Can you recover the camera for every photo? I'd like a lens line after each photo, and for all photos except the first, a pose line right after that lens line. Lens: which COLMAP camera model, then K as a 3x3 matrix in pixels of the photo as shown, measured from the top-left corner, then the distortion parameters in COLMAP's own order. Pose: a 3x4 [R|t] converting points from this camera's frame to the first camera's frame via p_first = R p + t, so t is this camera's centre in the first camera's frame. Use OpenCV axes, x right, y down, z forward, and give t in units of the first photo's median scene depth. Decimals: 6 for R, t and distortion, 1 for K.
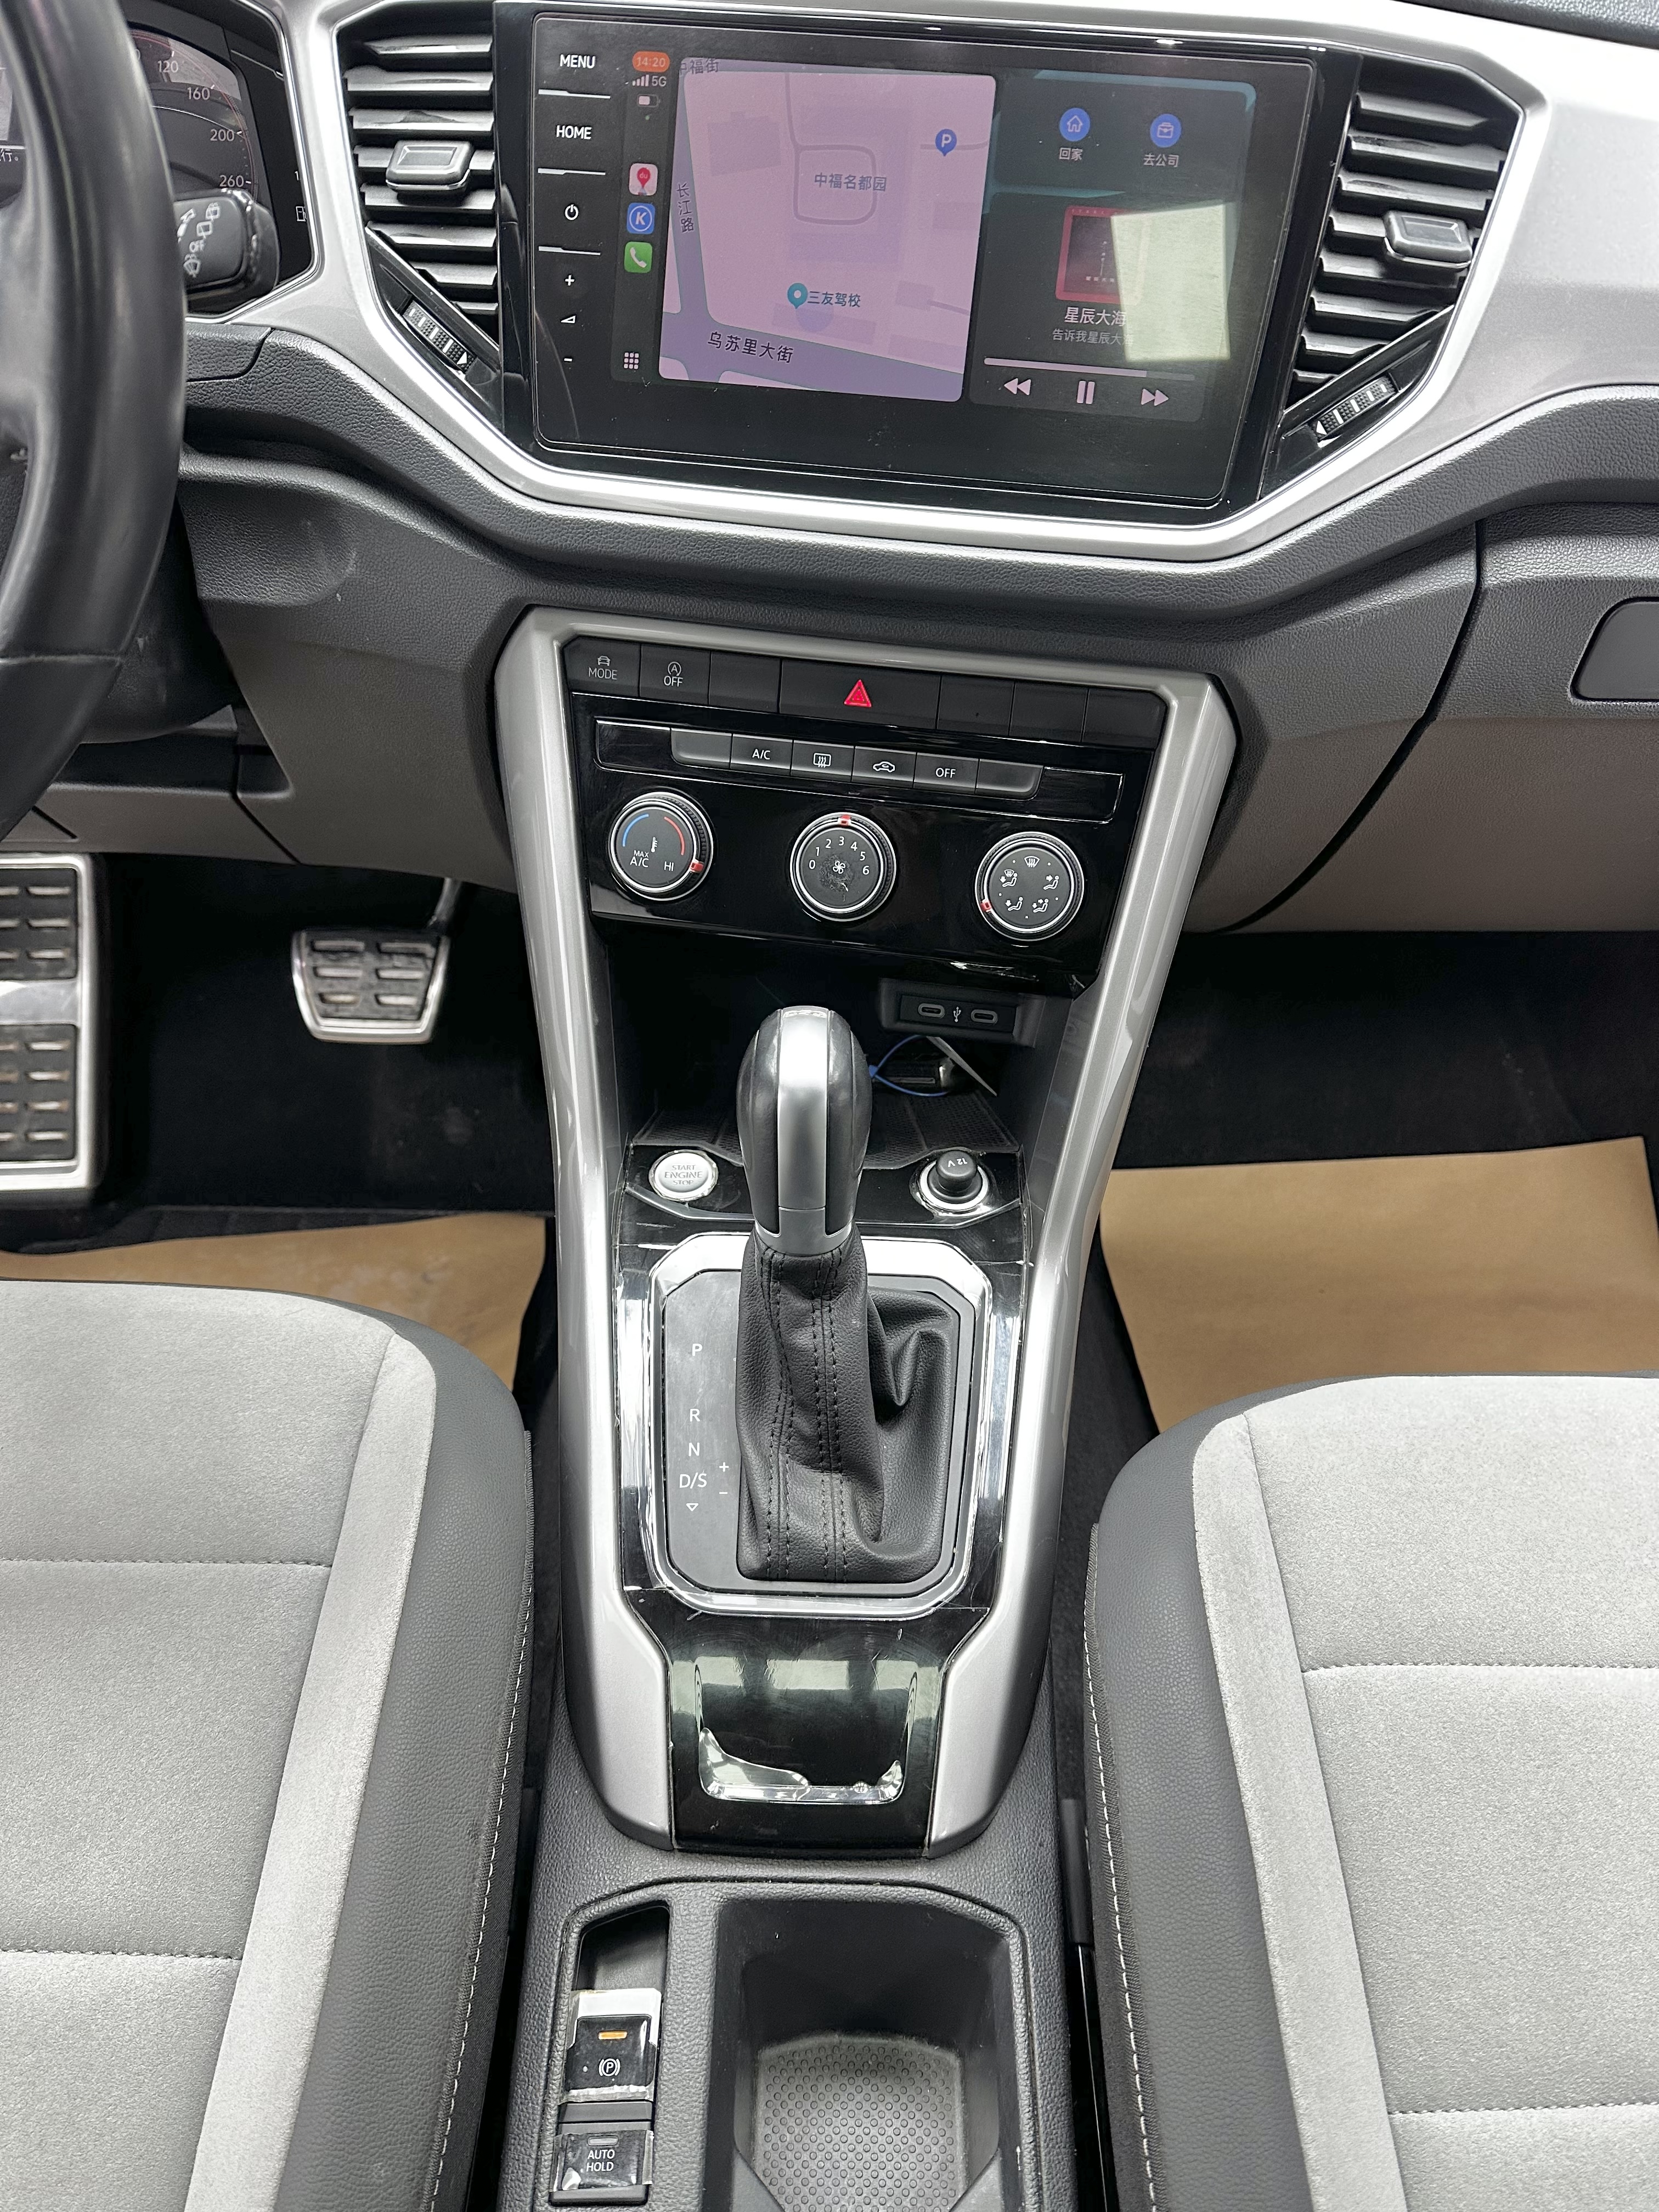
lens RADIAL K [[1544.6, 0, 833.1], [0, 1544.6, 1118.0], [0, 0, 1]] dist [0.067486, -0.082785]
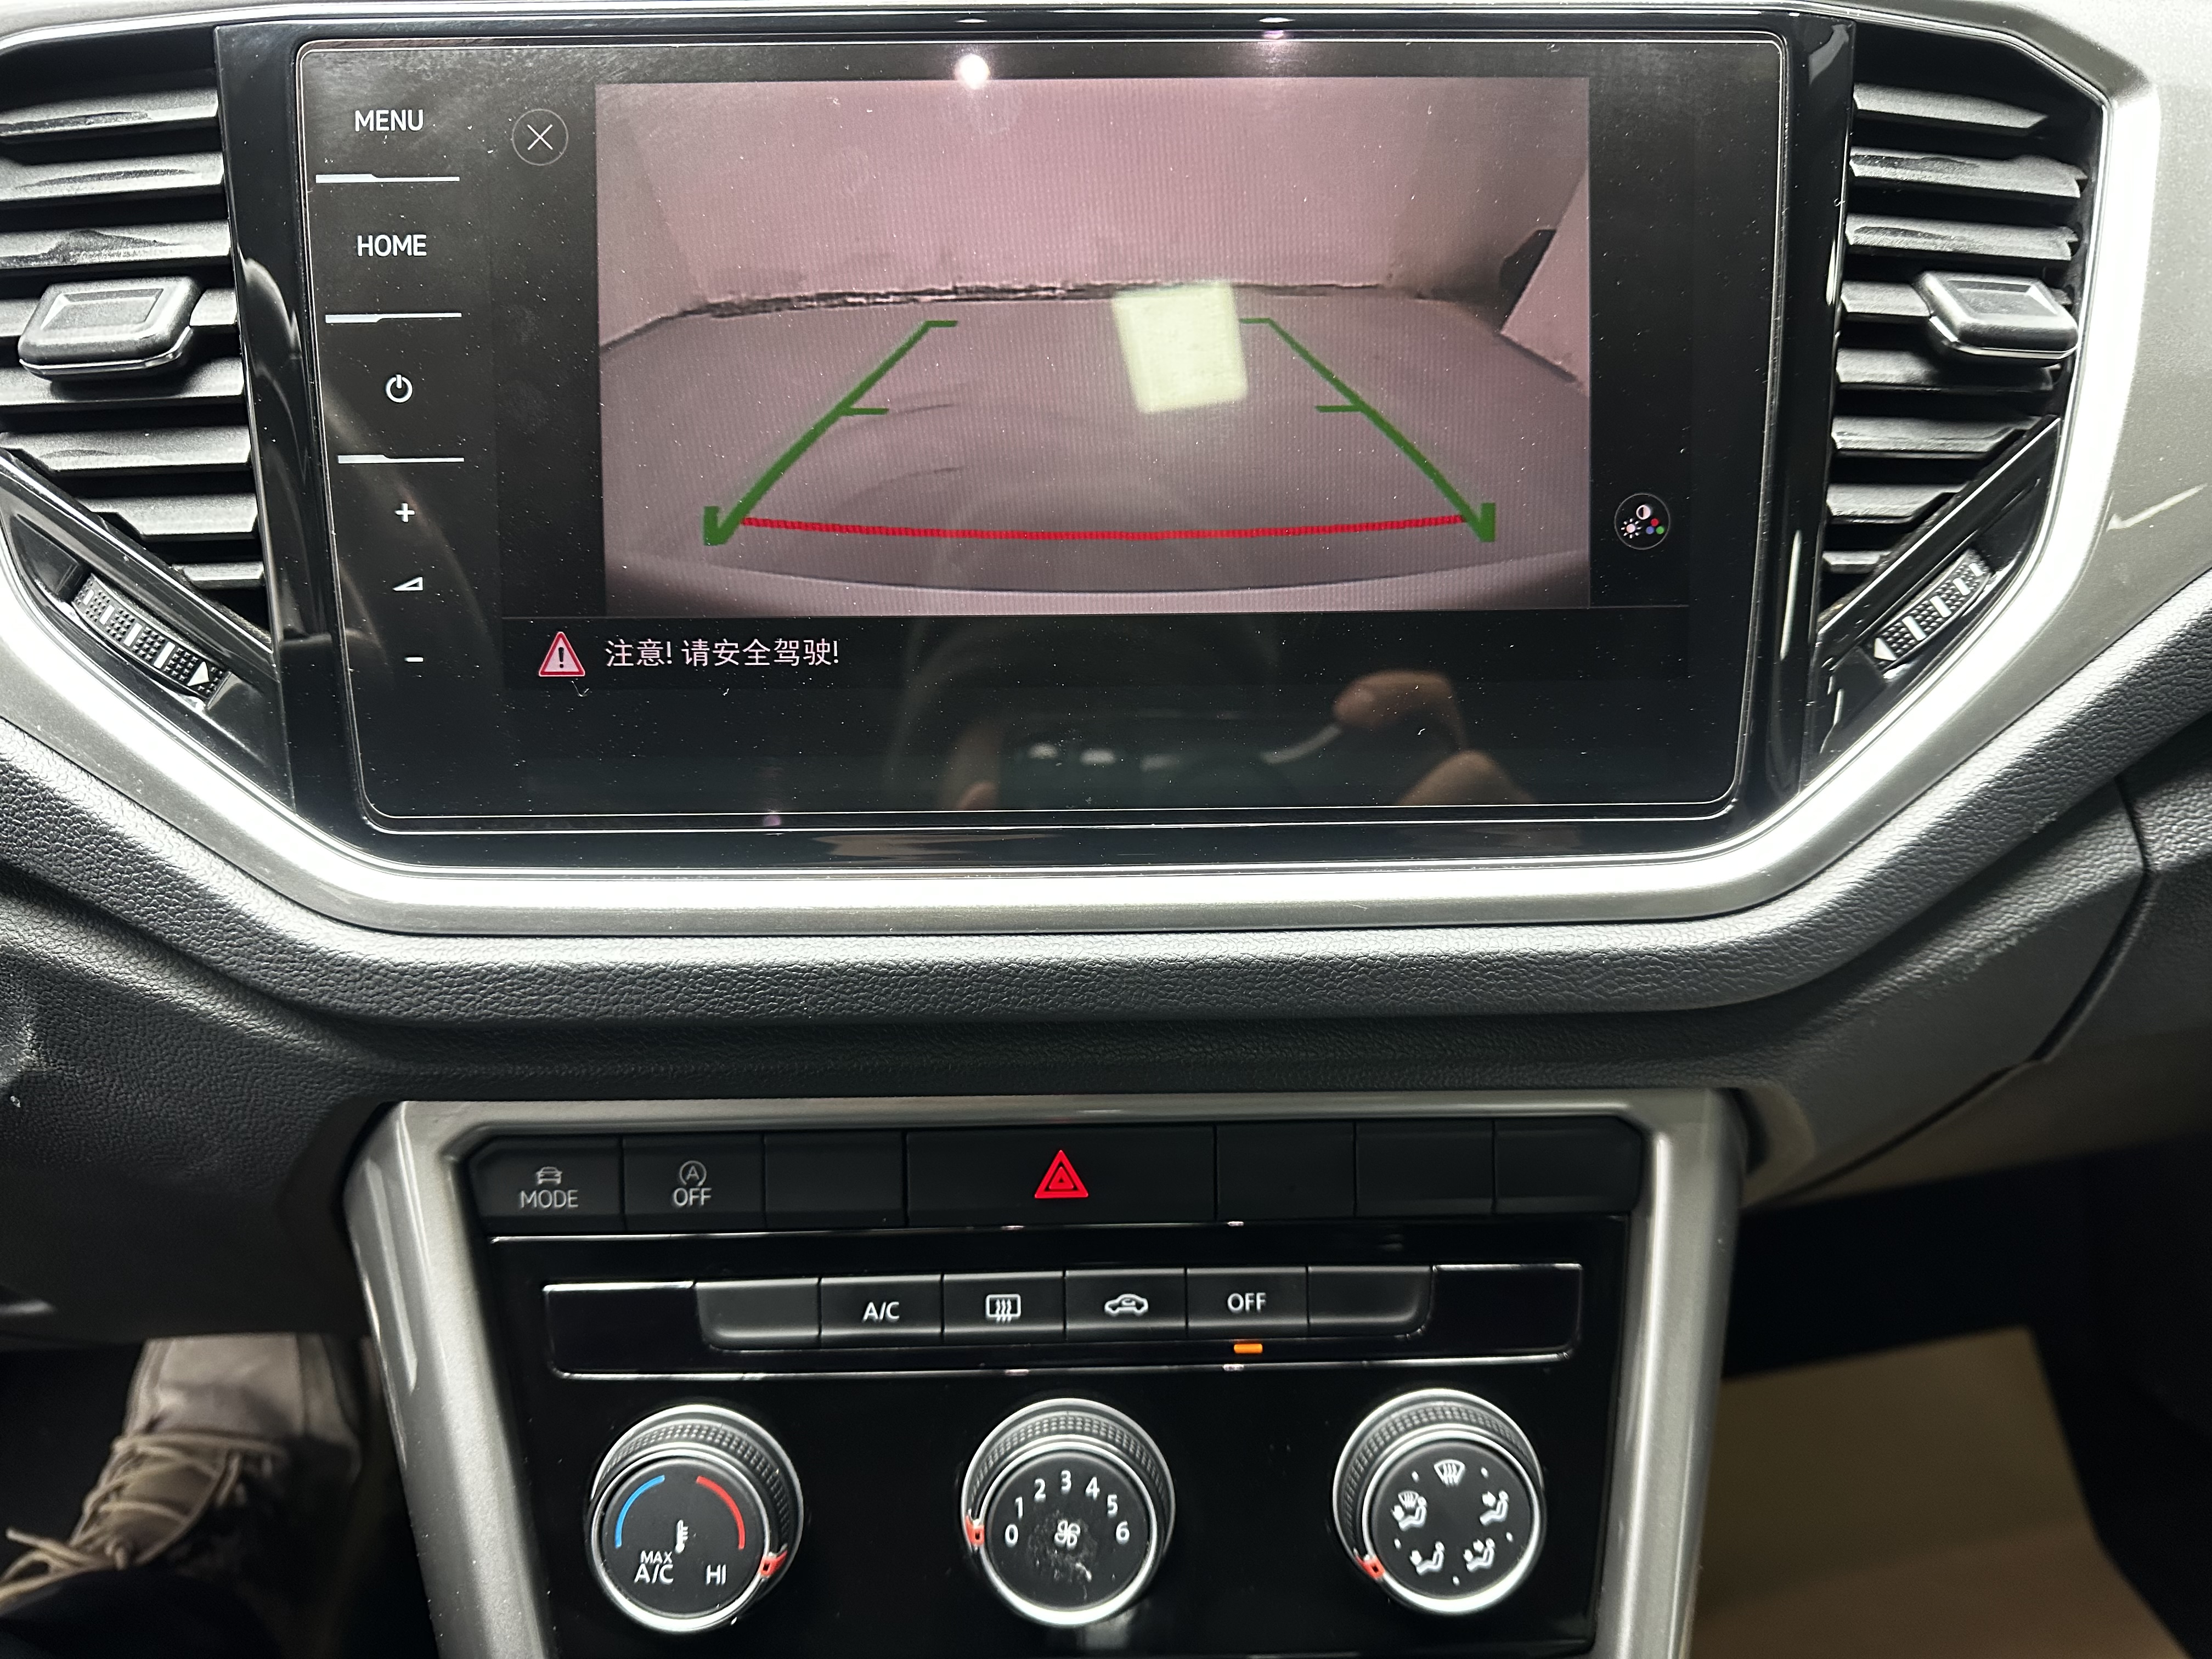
lens RADIAL K [[1579.0, 0, 1097.9], [0, 1579.0, 780.1], [0, 0, 1]] dist [0.000932, -0.040097]
pose [[0.984288, -0.116883, 0.132347, -0.027048], [0.139782, 0.973757, -0.179605, -0.324977], [-0.107881, 0.195283, 0.974796, 0.493712]]
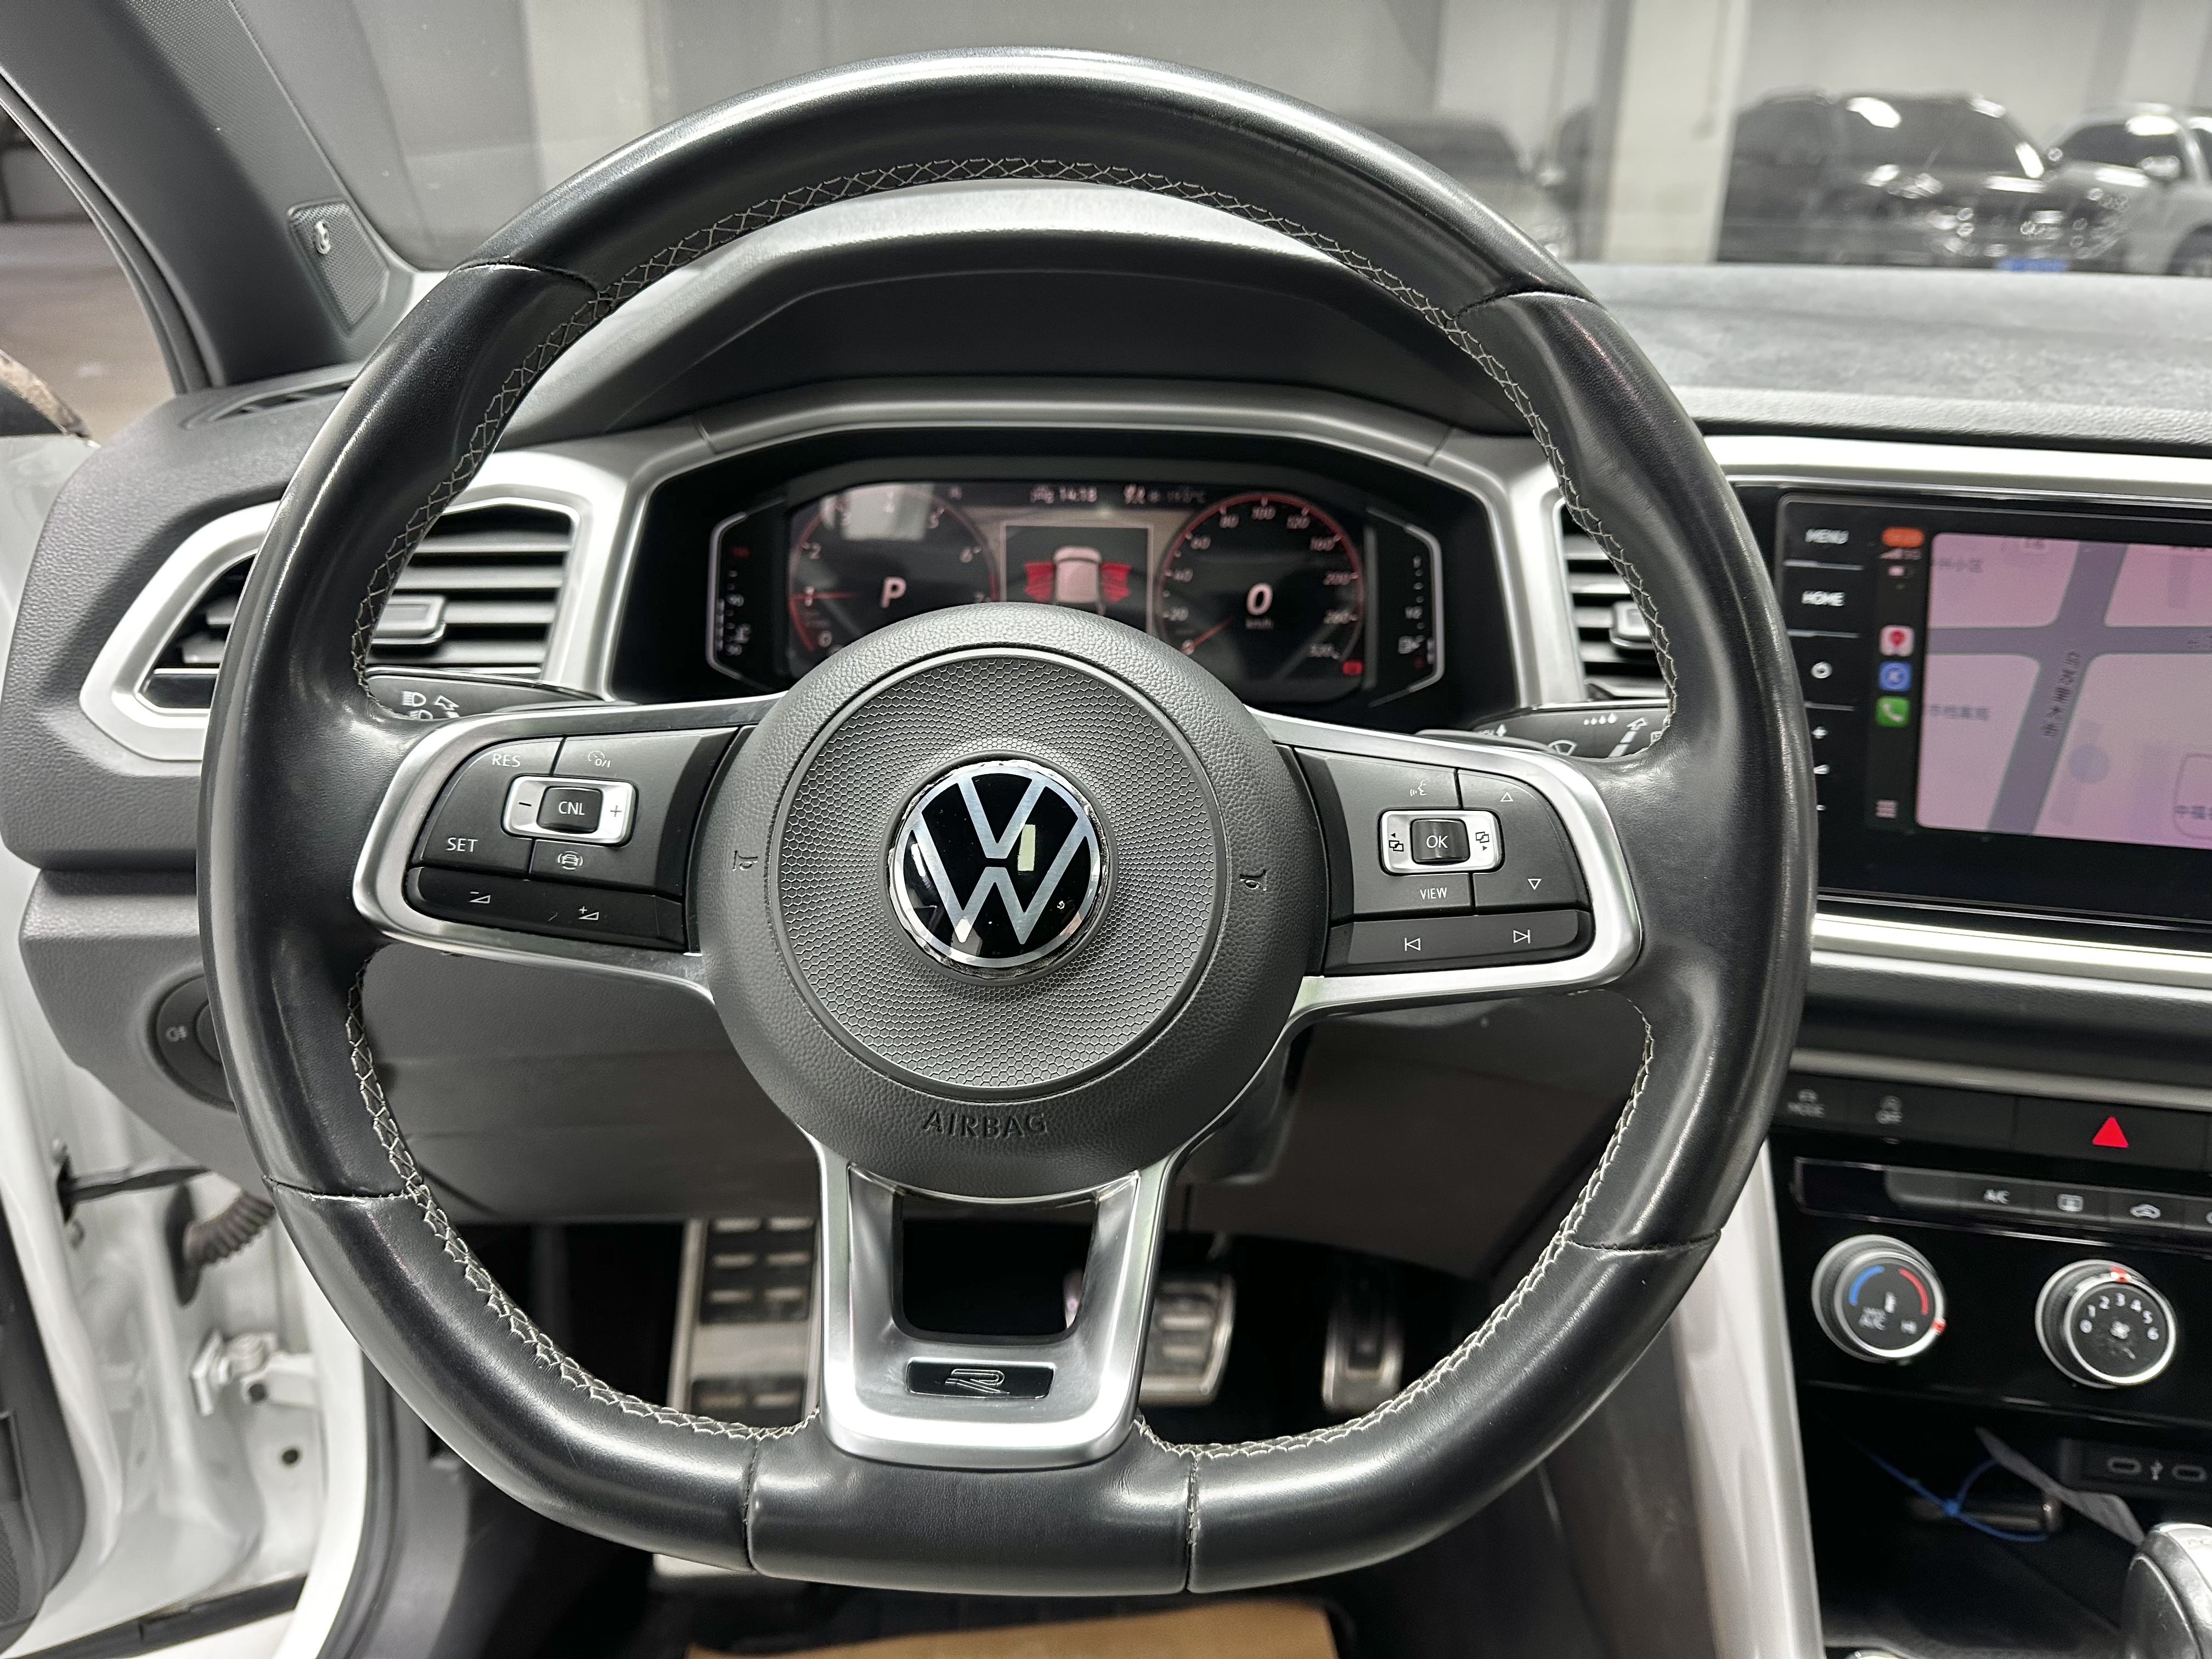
lens RADIAL K [[1579.0, 0, 1145.5], [0, 1579.0, 831.4], [0, 0, 1]] dist [0.076006, -0.120993]
pose [[0.999761, -0.007155, -0.020671, -0.557878], [0.000583, 0.953369, -0.301806, -0.170272], [0.021867, 0.301722, 0.953145, 0.054658]]
